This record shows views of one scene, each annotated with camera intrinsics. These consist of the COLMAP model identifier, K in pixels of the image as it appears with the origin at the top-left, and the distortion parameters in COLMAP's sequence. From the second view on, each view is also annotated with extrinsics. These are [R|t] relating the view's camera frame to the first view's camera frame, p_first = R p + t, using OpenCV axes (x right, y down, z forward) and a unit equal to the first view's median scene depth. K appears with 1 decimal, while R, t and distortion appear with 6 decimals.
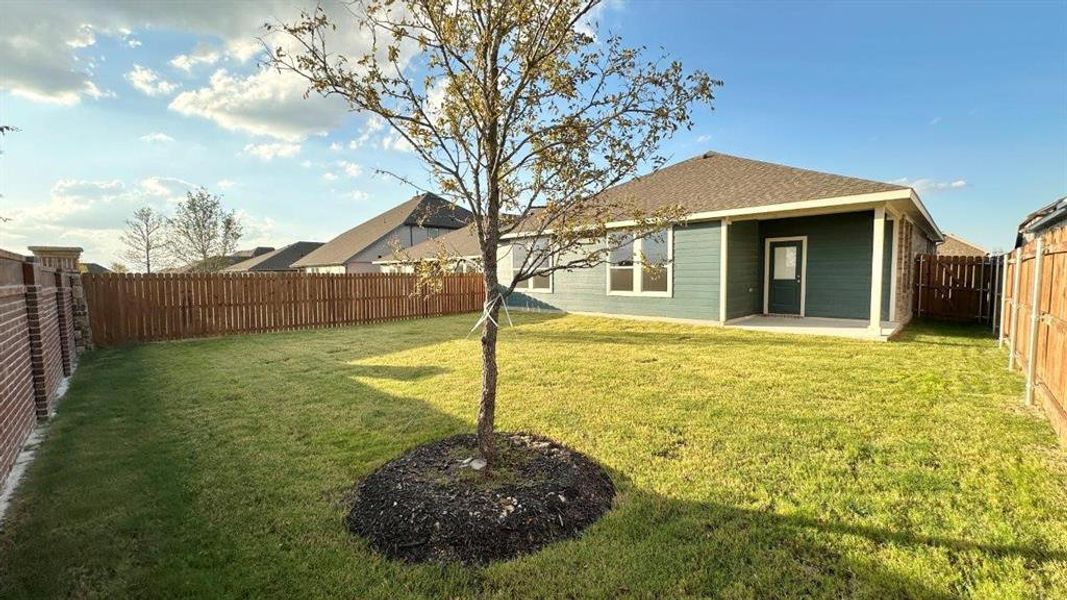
lens RADIAL K [[422.1, 0, 535.0], [0, 422.1, 303.5], [0, 0, 1]] dist [-0.002691, 0.000227]
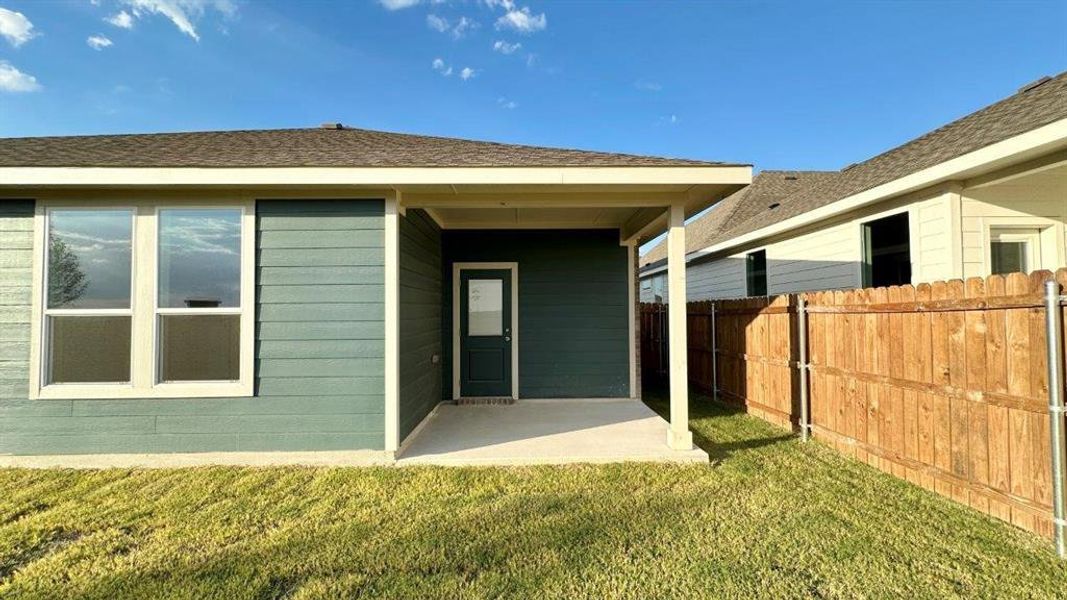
lens RADIAL K [[422.1, 0, 535.9], [0, 422.1, 306.8], [0, 0, 1]] dist [-0.002691, 0.000227]
pose [[0.681076, 0.019537, 0.731952, 0.221960], [0.049174, 0.996167, -0.072345, -0.052098], [-0.730560, 0.085265, 0.677504, 0.567658]]
